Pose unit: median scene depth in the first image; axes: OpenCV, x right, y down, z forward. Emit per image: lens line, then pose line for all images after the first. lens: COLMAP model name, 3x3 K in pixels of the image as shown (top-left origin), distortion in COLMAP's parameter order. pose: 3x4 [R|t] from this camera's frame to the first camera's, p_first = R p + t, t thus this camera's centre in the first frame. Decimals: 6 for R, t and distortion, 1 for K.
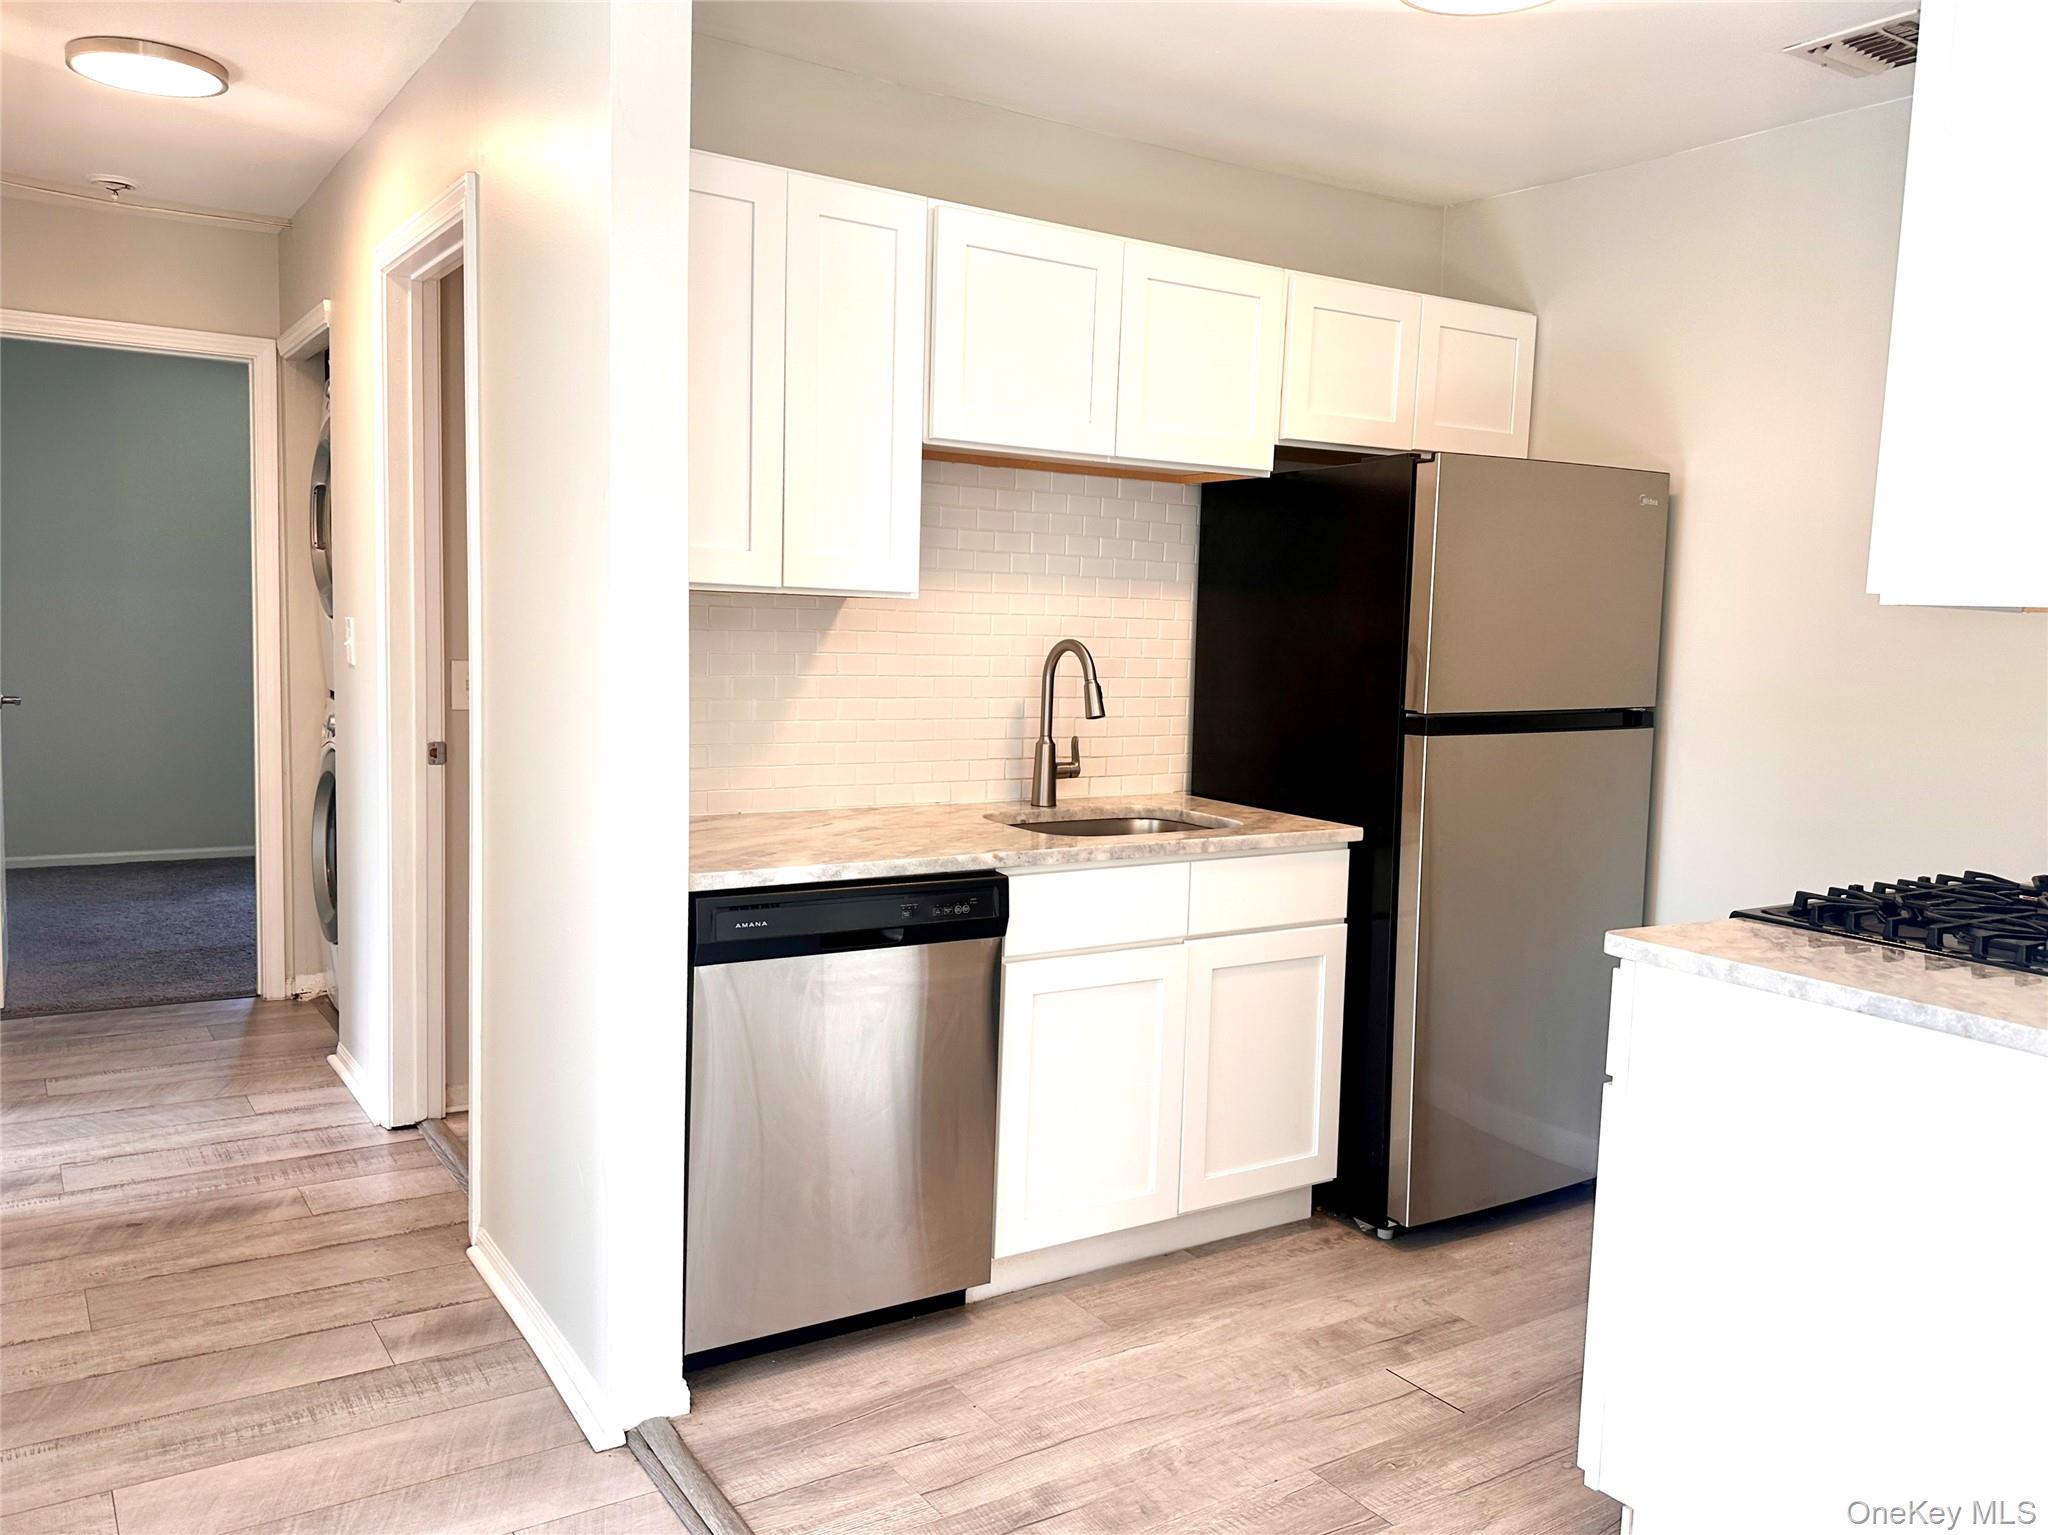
lens RADIAL K [[1573.6, 0, 1011.6], [0, 1573.6, 768.9], [0, 0, 1]] dist [0.089122, -0.000731]
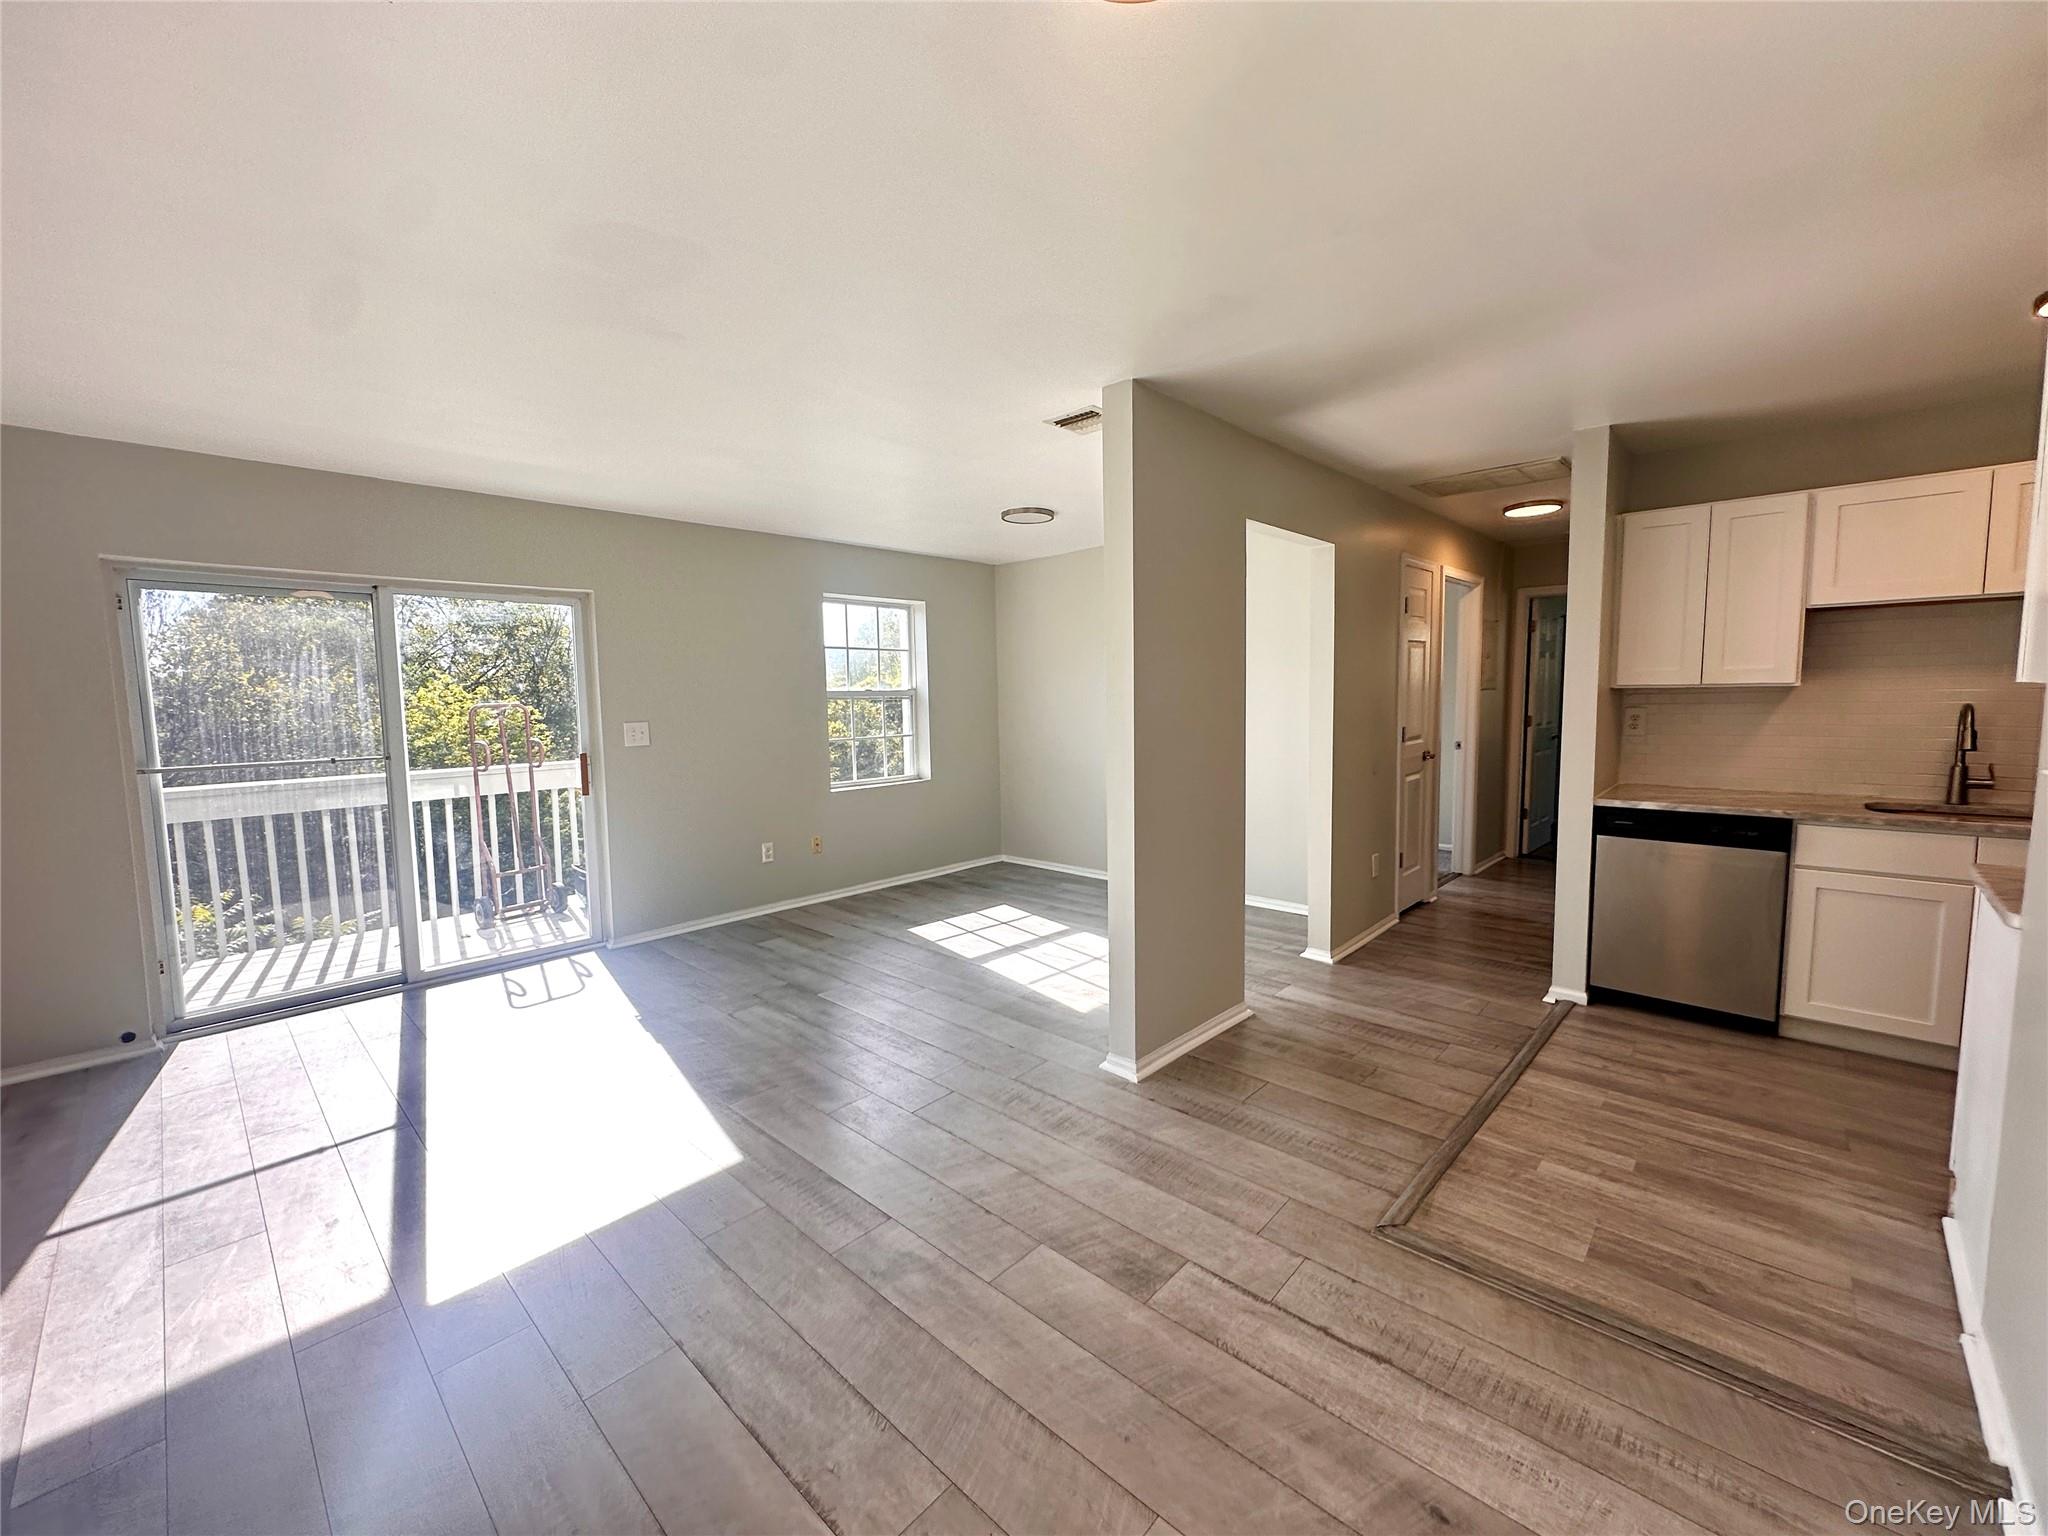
lens RADIAL K [[812.6, 0, 1021.6], [0, 812.6, 761.1], [0, 0, 1]] dist [-0.001731, 0.000135]
pose [[0.226800, 0.046169, -0.972847, 0.679679], [-0.068582, 0.997153, 0.031334, 0.021287], [0.971524, 0.059613, 0.229320, -0.174849]]
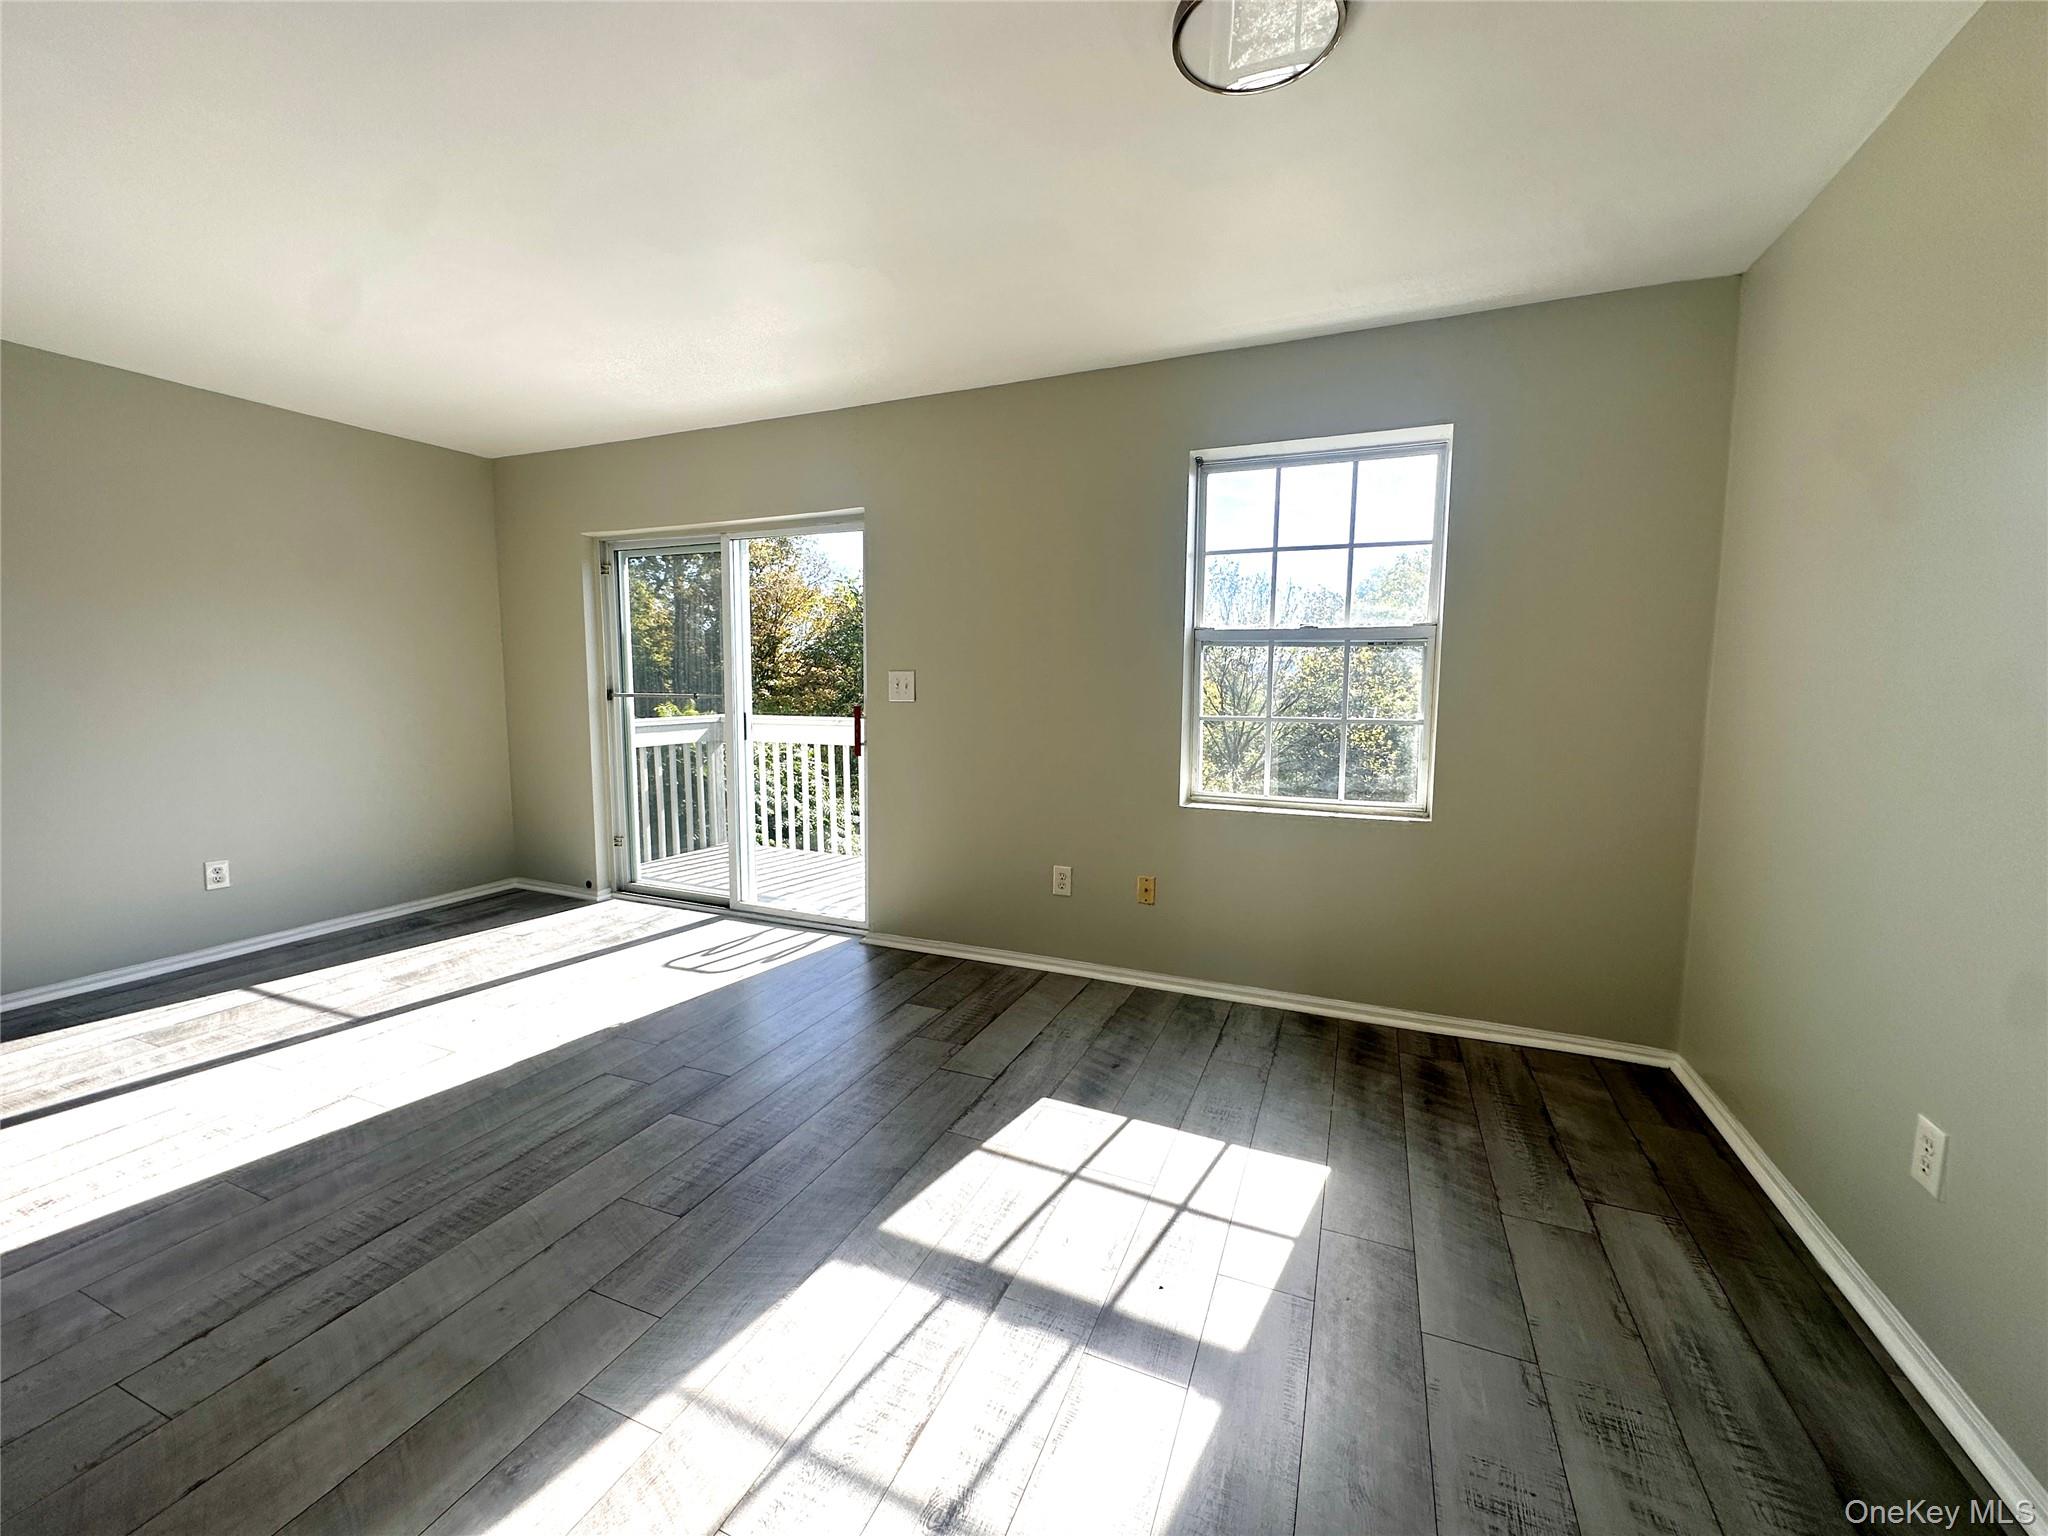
lens RADIAL K [[812.6, 0, 1021.6], [0, 812.6, 761.1], [0, 0, 1]] dist [-0.001731, 0.000135]
pose [[-0.826616, 0.015882, -0.562542, -0.356831], [-0.088071, 0.983634, 0.157186, -0.021954], [0.555832, 0.179476, -0.811689, 0.498557]]
